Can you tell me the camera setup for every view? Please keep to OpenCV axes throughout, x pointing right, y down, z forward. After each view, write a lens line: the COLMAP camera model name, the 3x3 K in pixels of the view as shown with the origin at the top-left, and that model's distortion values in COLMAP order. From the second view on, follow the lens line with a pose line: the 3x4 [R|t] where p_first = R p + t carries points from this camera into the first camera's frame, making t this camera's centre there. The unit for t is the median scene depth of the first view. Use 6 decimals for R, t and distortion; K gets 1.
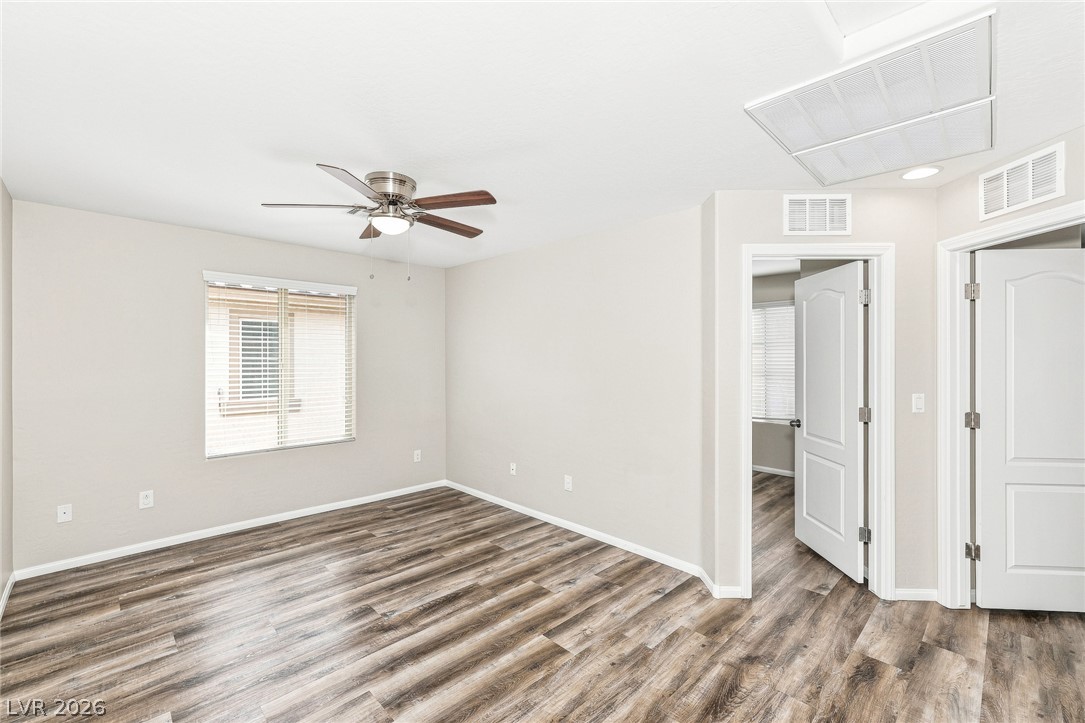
lens RADIAL K [[462.3, 0, 537.6], [0, 462.3, 360.6], [0, 0, 1]] dist [-0.004412, 0.001109]
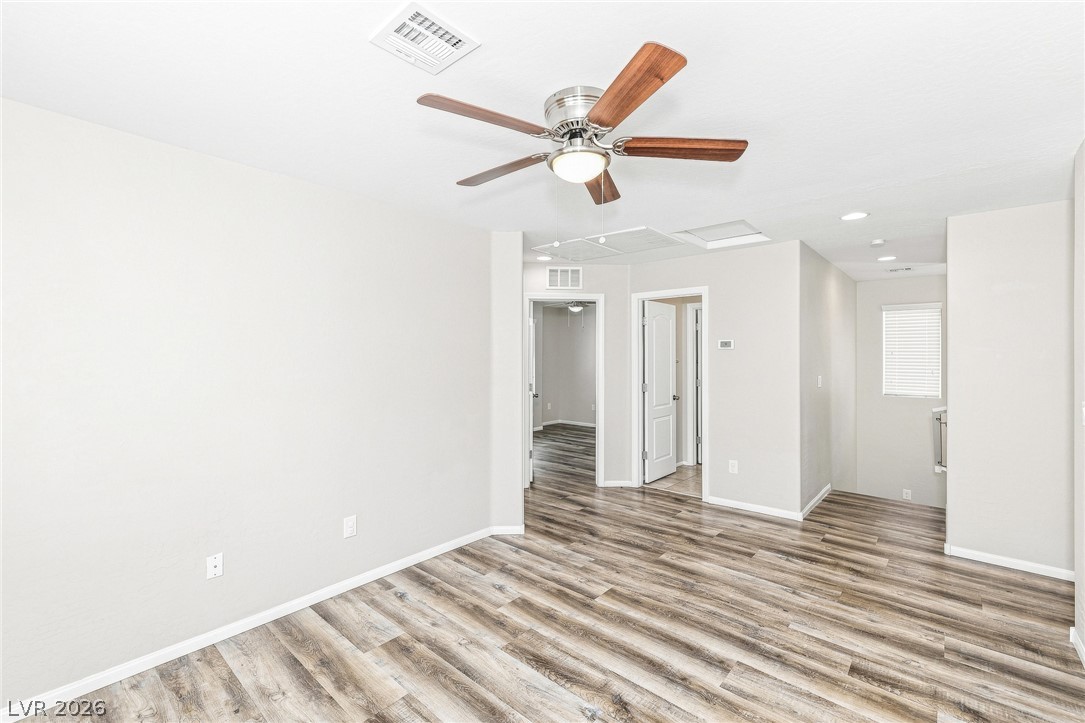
lens RADIAL K [[462.3, 0, 541.6], [0, 462.3, 357.2], [0, 0, 1]] dist [-0.004412, 0.001109]
pose [[-0.079559, -0.004935, 0.996818, -0.978844], [0.007844, 0.999954, 0.005577, -0.007564], [-0.996799, 0.008262, -0.079517, 1.072972]]
